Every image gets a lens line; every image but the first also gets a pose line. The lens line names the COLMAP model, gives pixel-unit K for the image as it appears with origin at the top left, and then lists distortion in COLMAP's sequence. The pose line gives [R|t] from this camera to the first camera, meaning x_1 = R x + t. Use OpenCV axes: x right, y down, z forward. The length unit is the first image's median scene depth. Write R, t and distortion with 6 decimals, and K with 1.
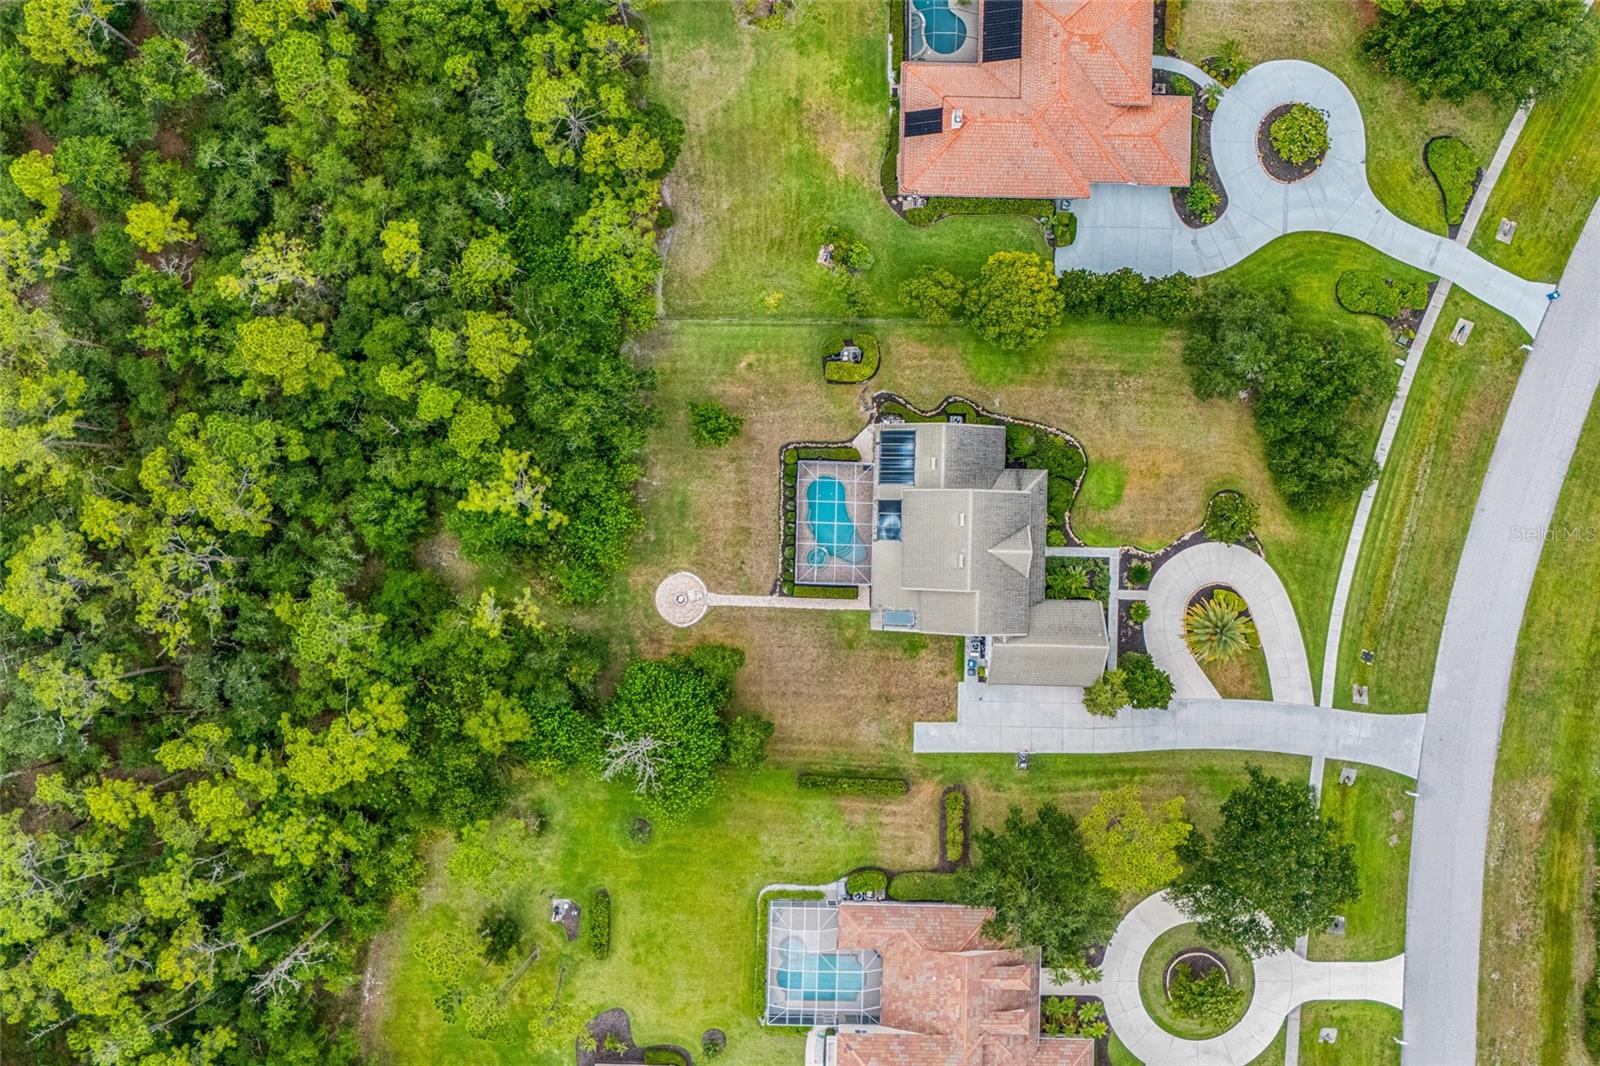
lens RADIAL K [[1394.9, 0, 801.3], [0, 1394.9, 533.2], [0, 0, 1]] dist [0.035665, -0.029593]
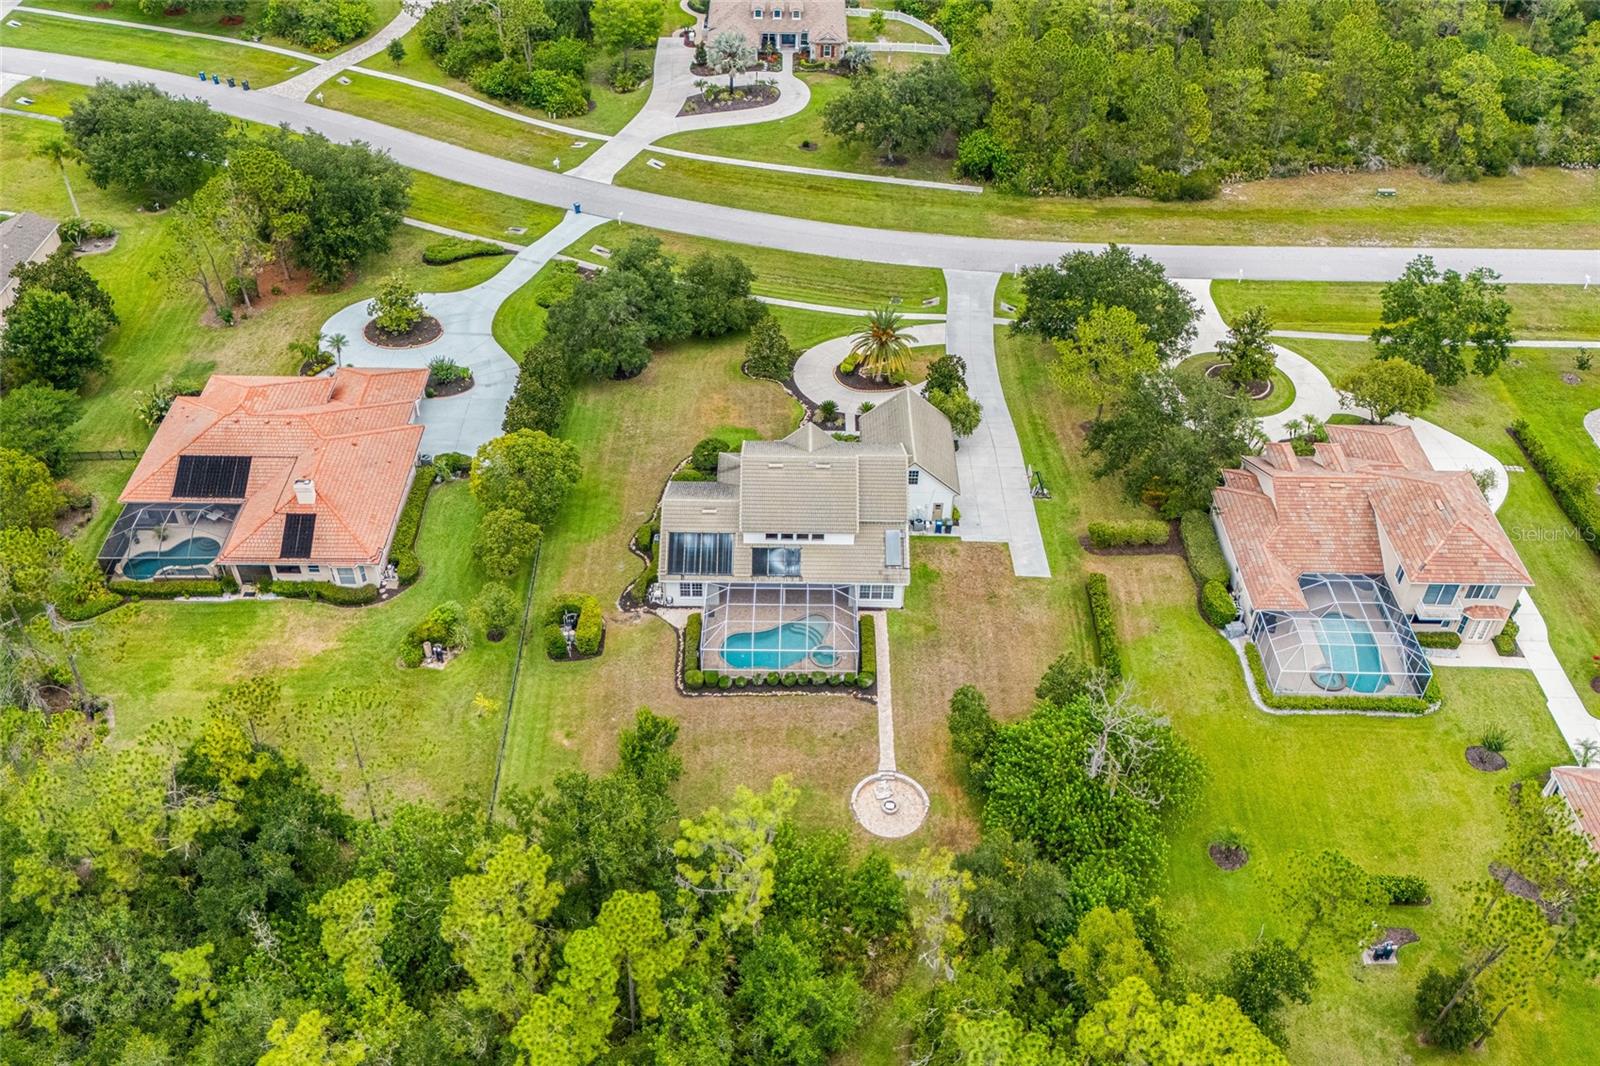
lens RADIAL K [[1394.9, 0, 800.9], [0, 1394.9, 525.4], [0, 0, 1]] dist [0.035665, -0.029593]
pose [[-0.026002, -0.662027, 0.749029, -0.522933], [0.999422, -0.000810, 0.033978, -0.022115], [-0.021888, 0.749479, 0.661666, 0.423094]]
